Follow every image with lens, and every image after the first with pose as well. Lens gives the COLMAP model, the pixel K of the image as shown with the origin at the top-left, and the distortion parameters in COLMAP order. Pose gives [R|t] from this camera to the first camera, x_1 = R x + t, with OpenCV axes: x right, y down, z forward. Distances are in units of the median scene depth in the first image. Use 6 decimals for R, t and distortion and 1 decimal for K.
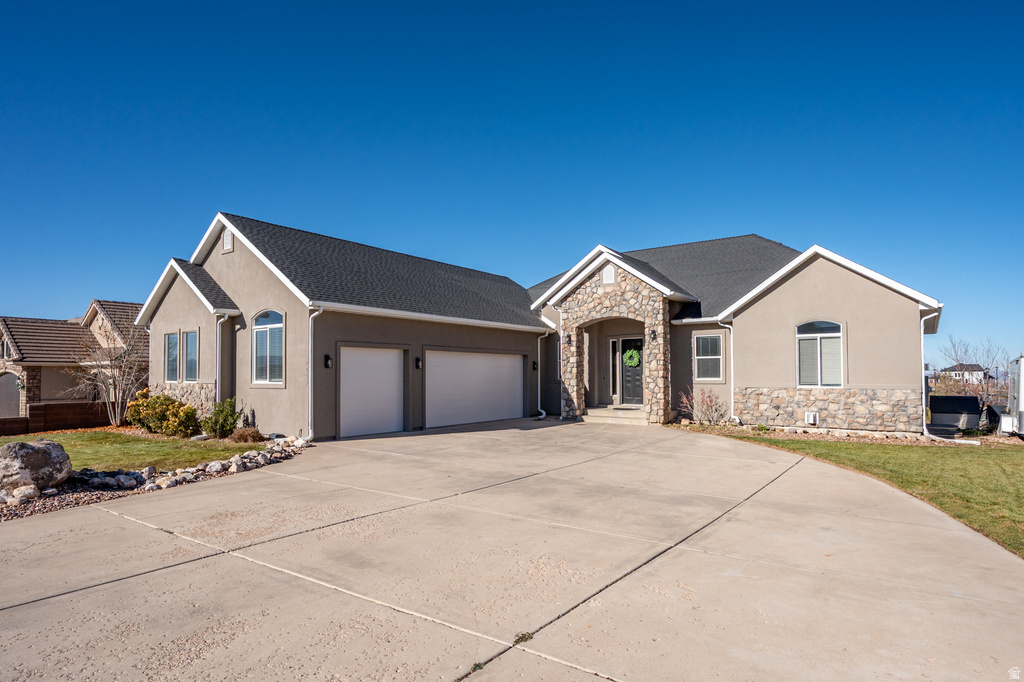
lens RADIAL K [[571.6, 0, 511.4], [0, 571.6, 362.7], [0, 0, 1]] dist [0.000986, 0.000109]
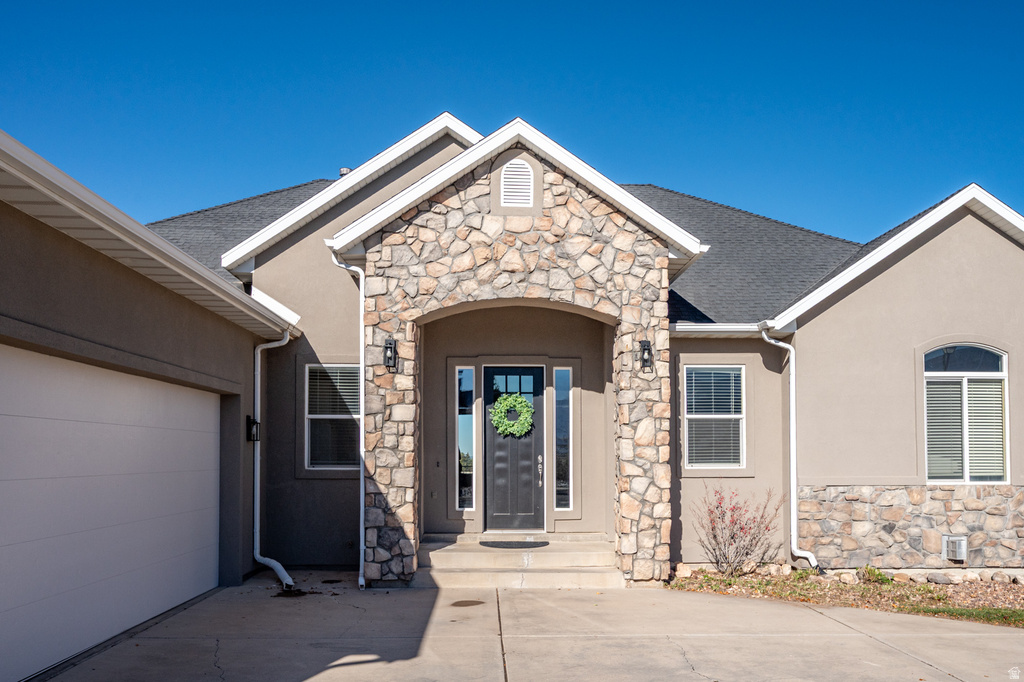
lens RADIAL K [[814.3, 0, 513.9], [0, 814.3, 435.3], [0, 0, 1]] dist [-0.008066, -0.004997]
pose [[0.782851, 0.019230, 0.621913, -0.158017], [-0.015614, 0.999815, -0.011260, 0.014209], [-0.622014, -0.000895, 0.783006, 0.604711]]
